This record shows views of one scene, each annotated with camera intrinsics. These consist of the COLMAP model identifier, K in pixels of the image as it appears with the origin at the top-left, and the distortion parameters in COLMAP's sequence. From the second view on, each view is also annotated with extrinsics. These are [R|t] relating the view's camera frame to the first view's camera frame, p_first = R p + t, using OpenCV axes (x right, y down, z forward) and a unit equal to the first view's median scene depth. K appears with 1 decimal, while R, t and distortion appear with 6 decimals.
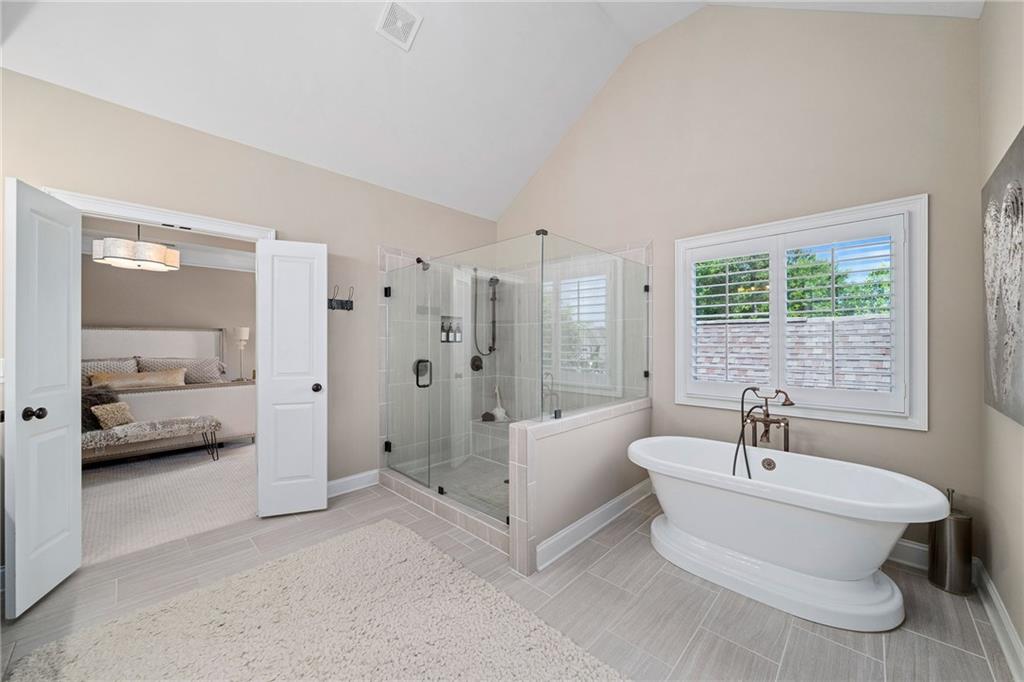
lens RADIAL K [[371.3, 0, 511.9], [0, 371.3, 341.6], [0, 0, 1]] dist [0.000277, 0.000018]
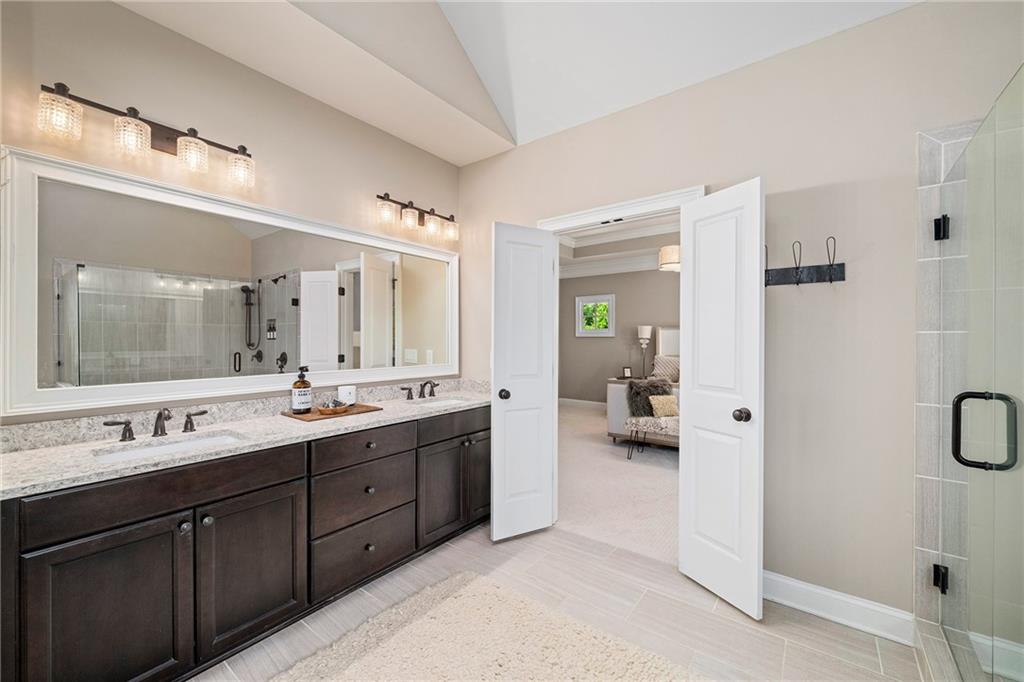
lens RADIAL K [[408.4, 0, 512.0], [0, 408.4, 340.4], [0, 0, 1]] dist [0.003216, 0.000203]
pose [[0.127319, 0.002098, -0.991860, 0.101911], [0.001509, 0.999996, 0.002309, -0.002371], [0.991861, -0.001790, 0.127315, 0.519004]]
